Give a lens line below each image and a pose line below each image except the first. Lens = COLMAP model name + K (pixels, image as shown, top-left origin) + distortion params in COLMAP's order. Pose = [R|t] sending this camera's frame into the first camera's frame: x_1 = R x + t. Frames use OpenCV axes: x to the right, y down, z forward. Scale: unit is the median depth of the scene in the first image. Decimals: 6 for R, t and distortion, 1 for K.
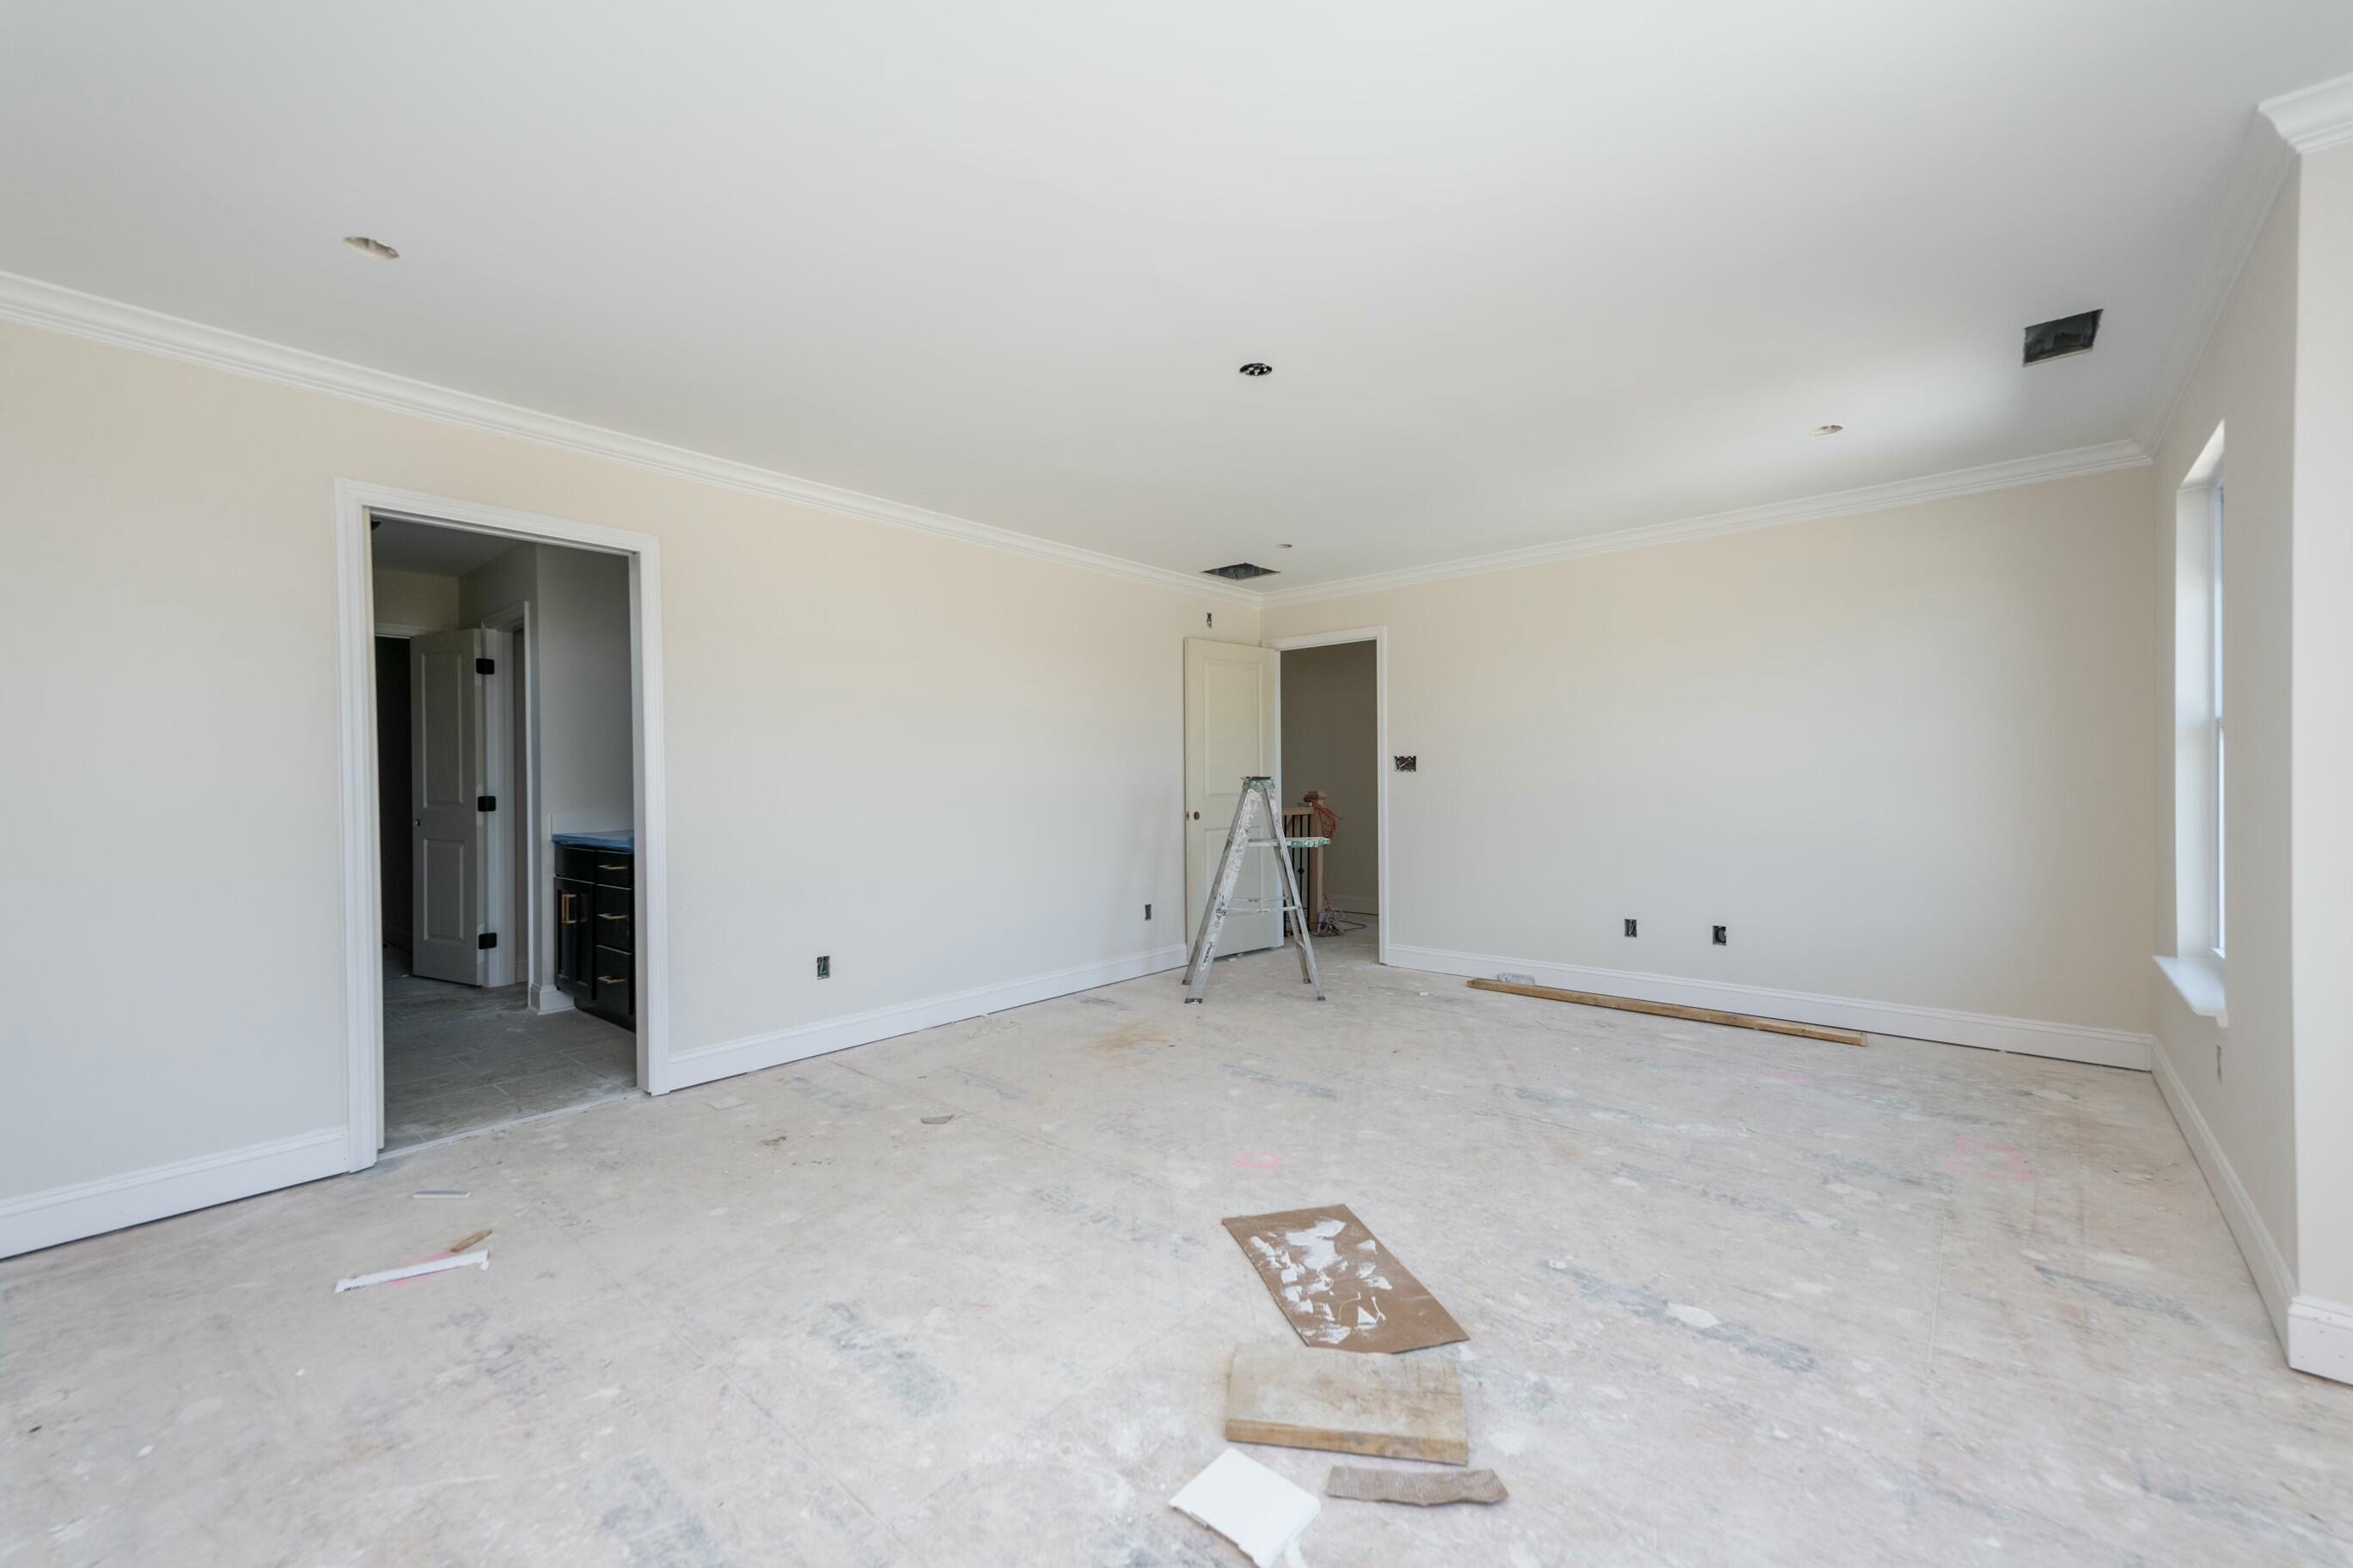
lens RADIAL K [[936.1, 0, 1176.5], [0, 936.1, 784.0], [0, 0, 1]] dist [0.029702, 0.000086]
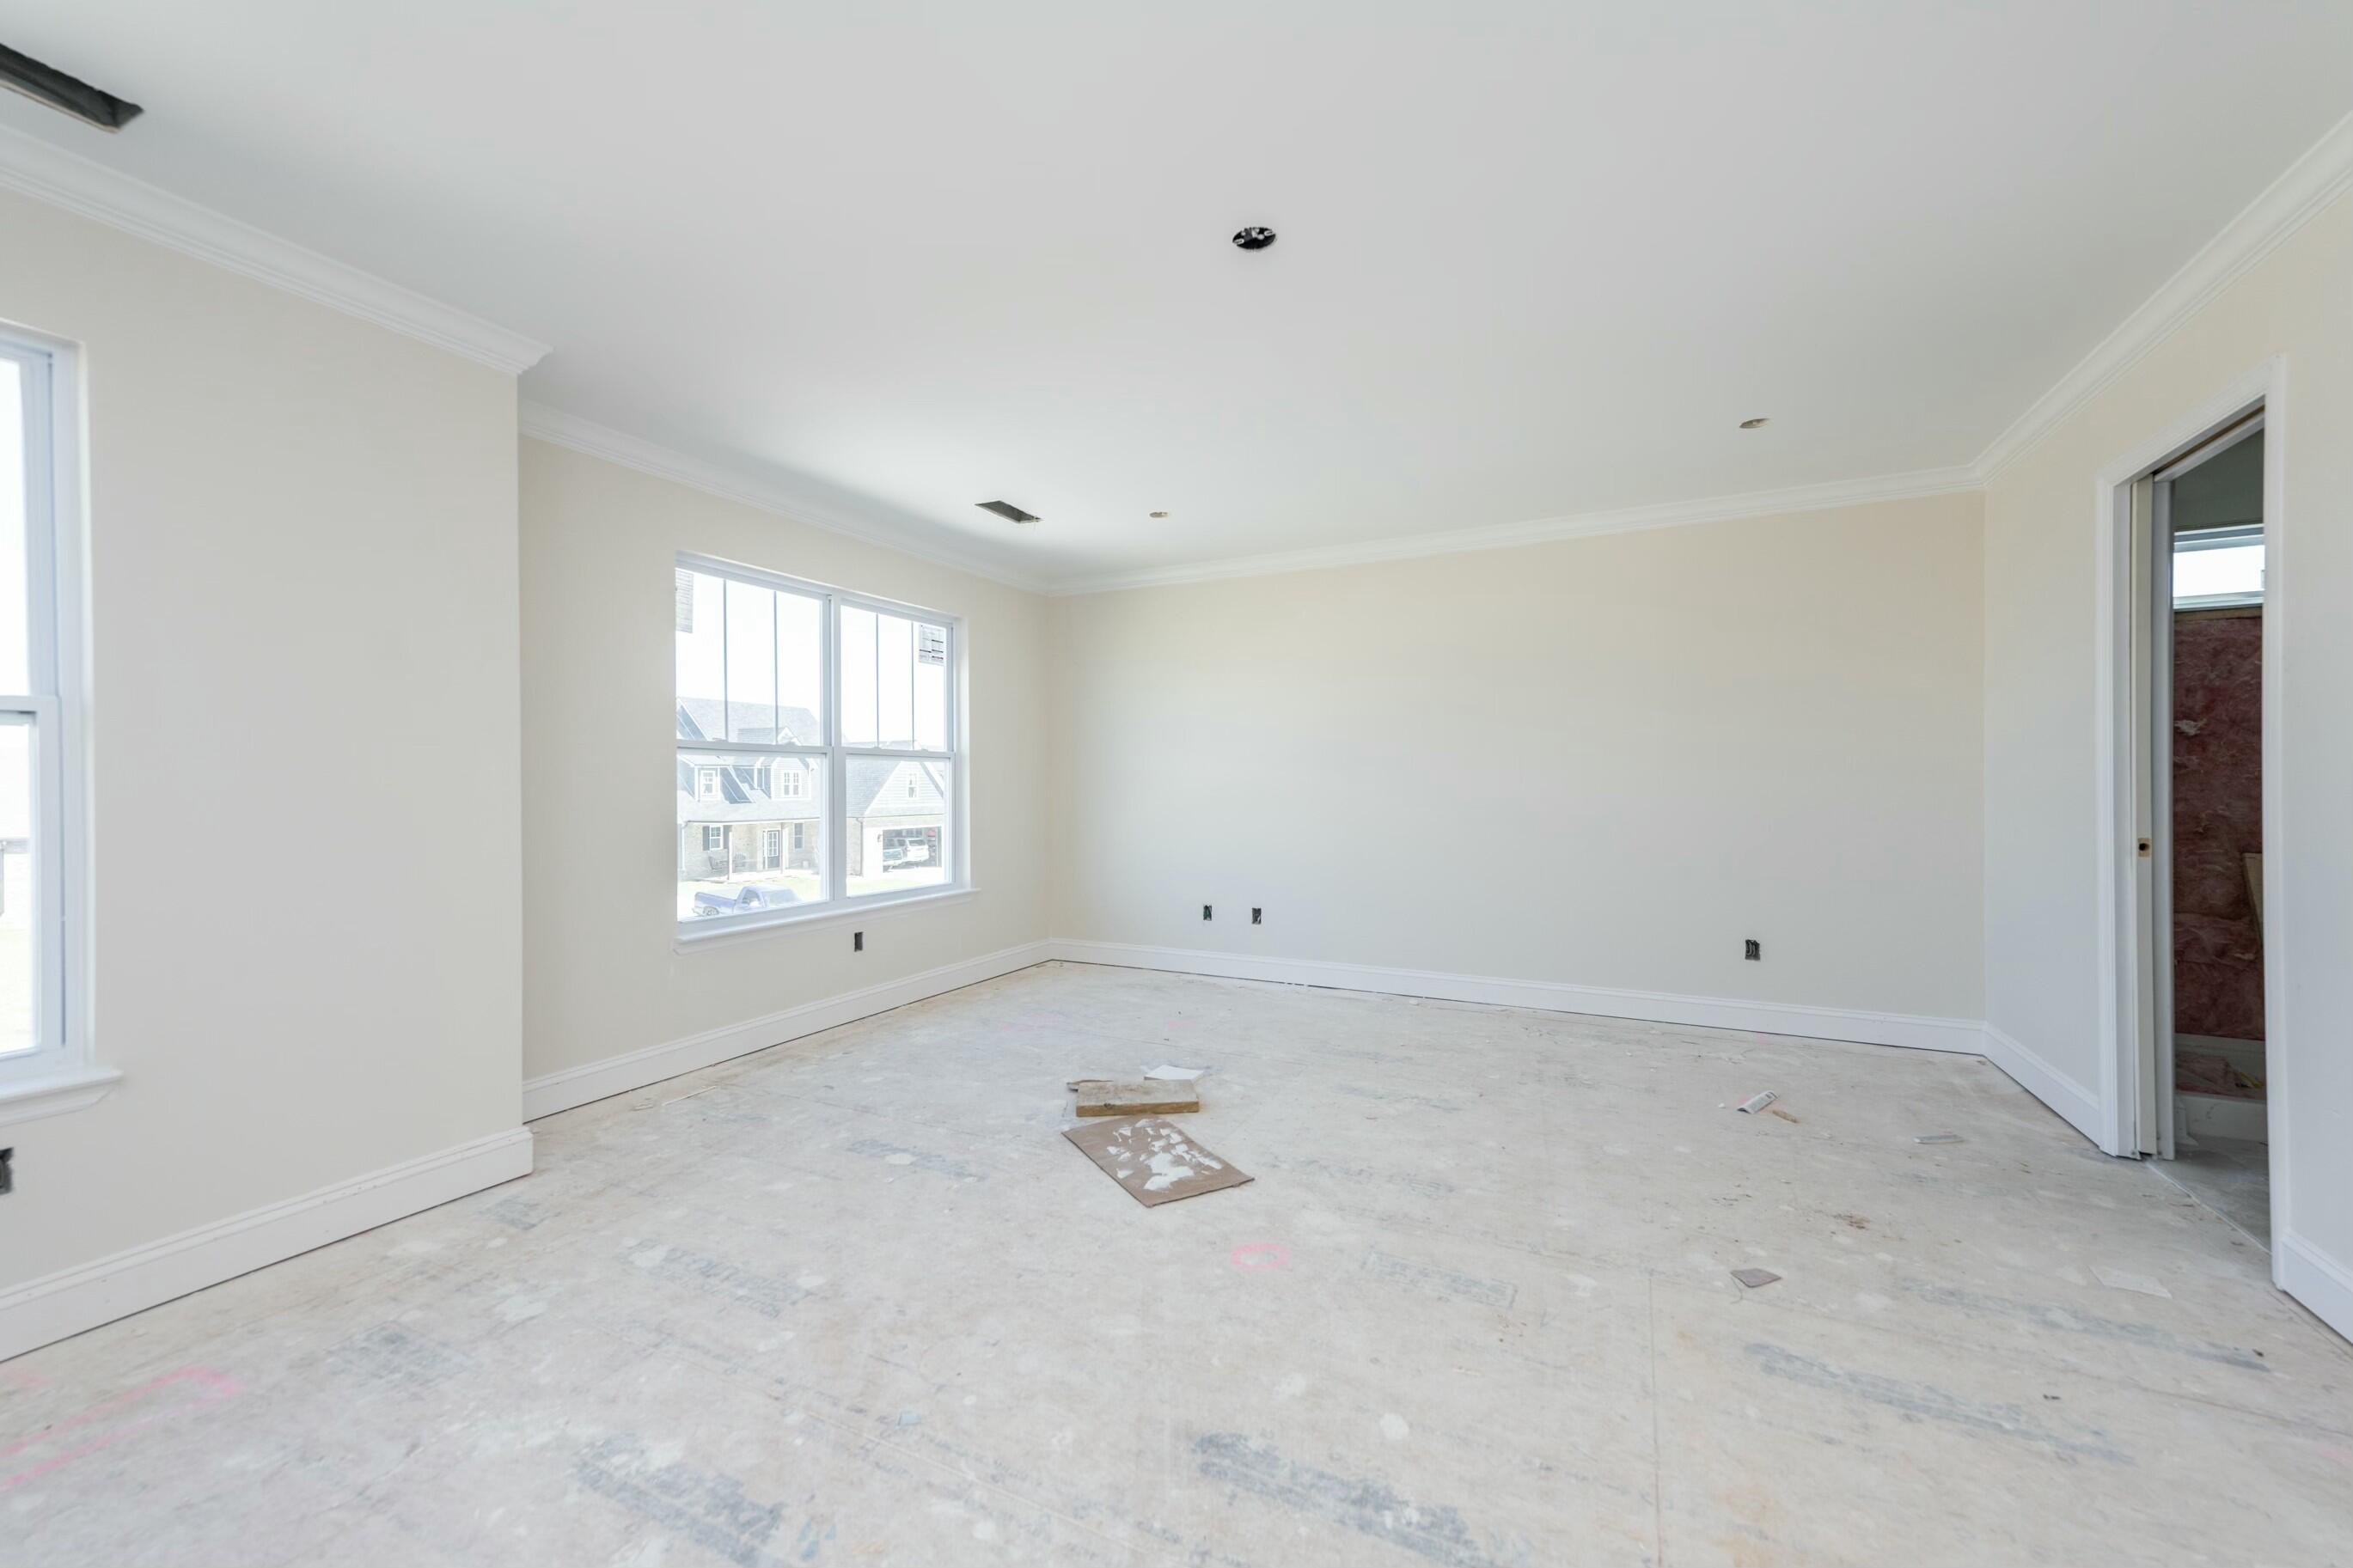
lens RADIAL K [[936.1, 0, 1176.5], [0, 936.1, 784.0], [0, 0, 1]] dist [0.029702, 0.000086]
pose [[-0.967473, 0.012689, -0.252655, 0.334193], [0.011384, 0.999913, 0.006625, -0.003085], [0.252717, 0.003533, -0.967534, 1.672606]]
